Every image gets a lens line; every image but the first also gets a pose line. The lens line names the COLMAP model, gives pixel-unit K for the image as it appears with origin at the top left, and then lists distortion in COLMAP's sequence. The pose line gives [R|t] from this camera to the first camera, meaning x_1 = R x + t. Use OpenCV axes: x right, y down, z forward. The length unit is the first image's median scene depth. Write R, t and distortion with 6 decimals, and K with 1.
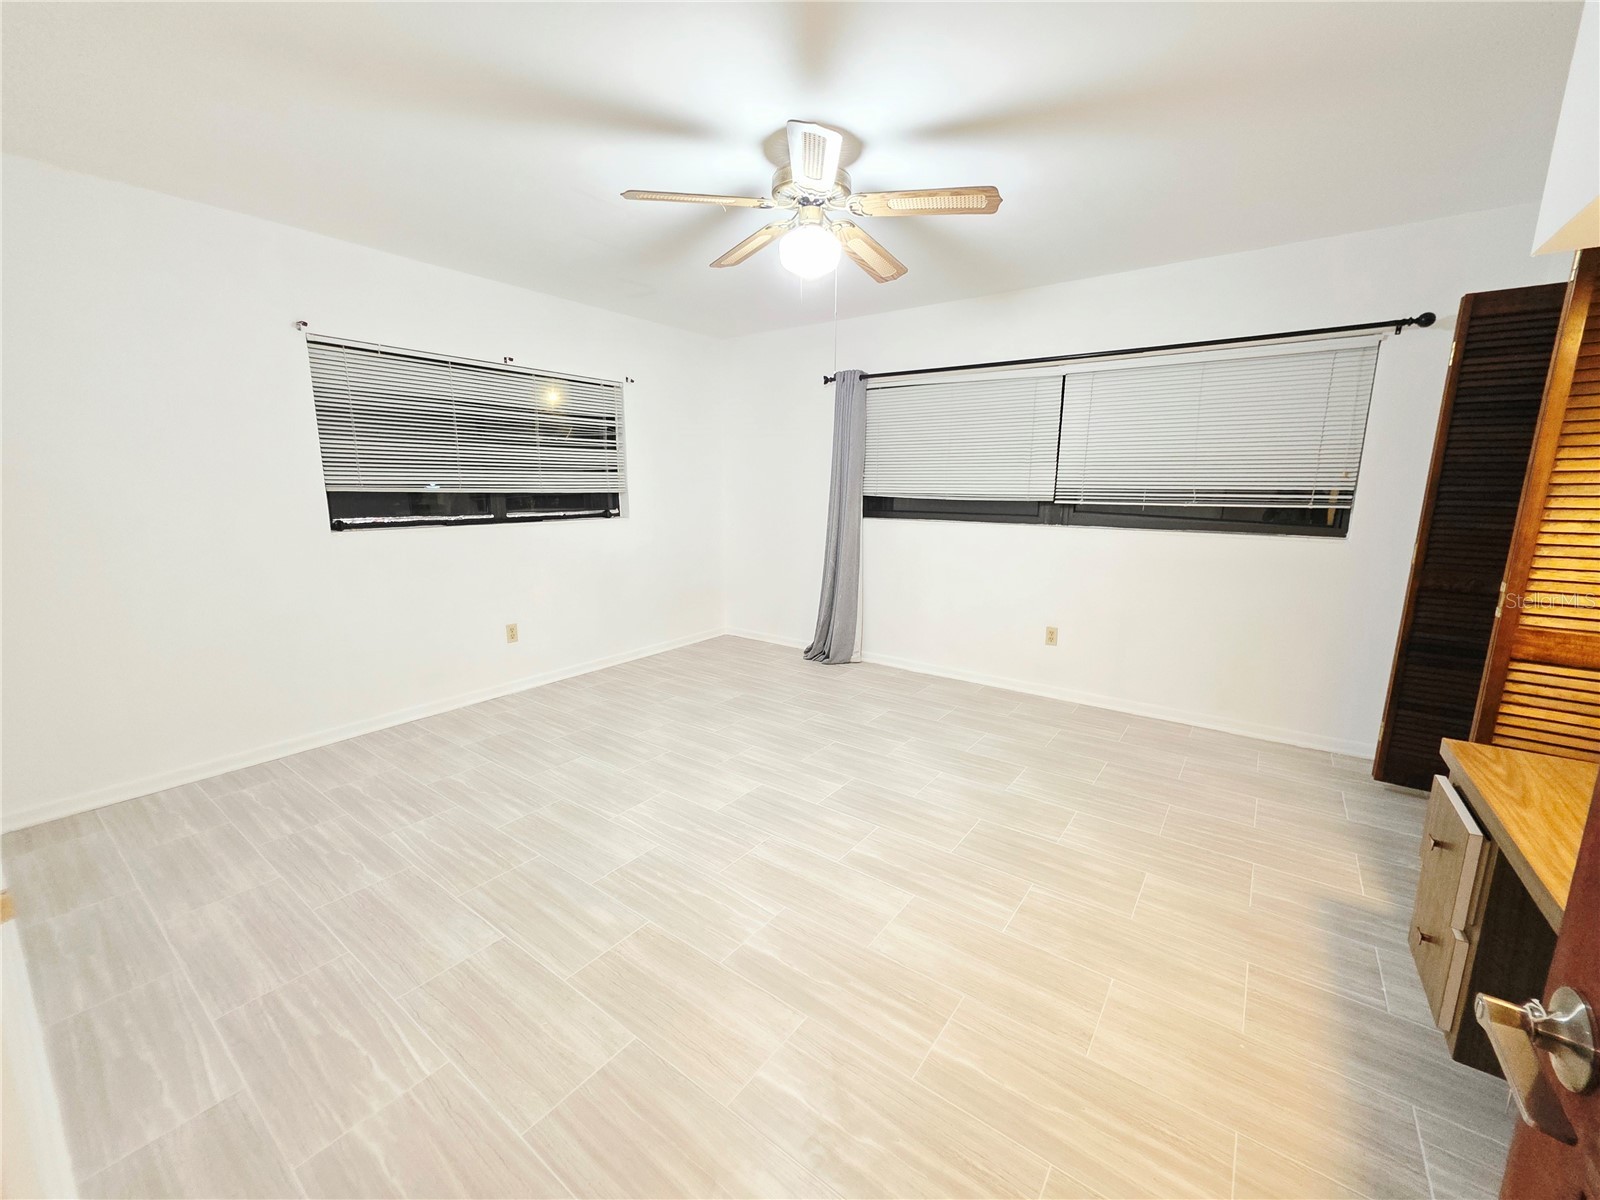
lens RADIAL K [[644.8, 0, 801.3], [0, 644.8, 600.0], [0, 0, 1]] dist [-0.002396, 0.000930]
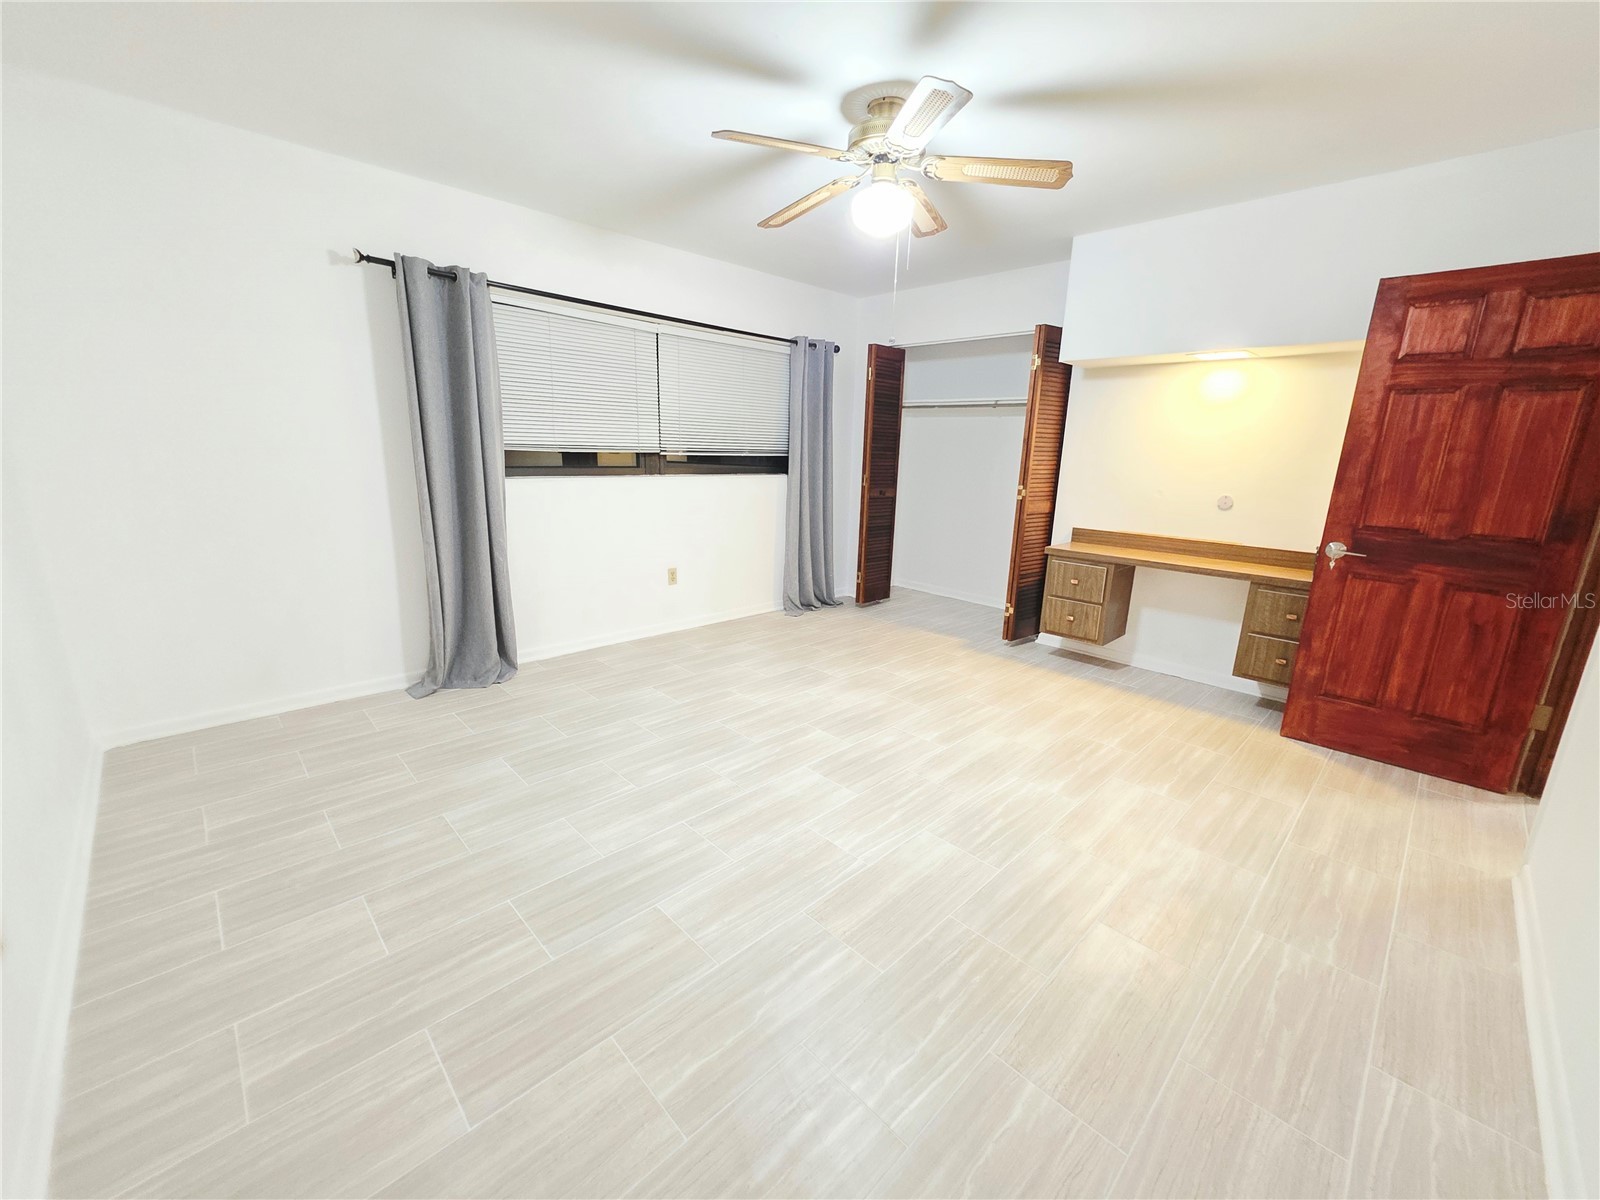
lens RADIAL K [[644.8, 0, 803.4], [0, 644.8, 603.2], [0, 0, 1]] dist [-0.002396, 0.000930]
pose [[0.155286, -0.237815, 0.958817, -0.824212], [0.150592, 0.964946, 0.214946, -0.131471], [-0.976324, 0.111012, 0.185656, 0.733859]]
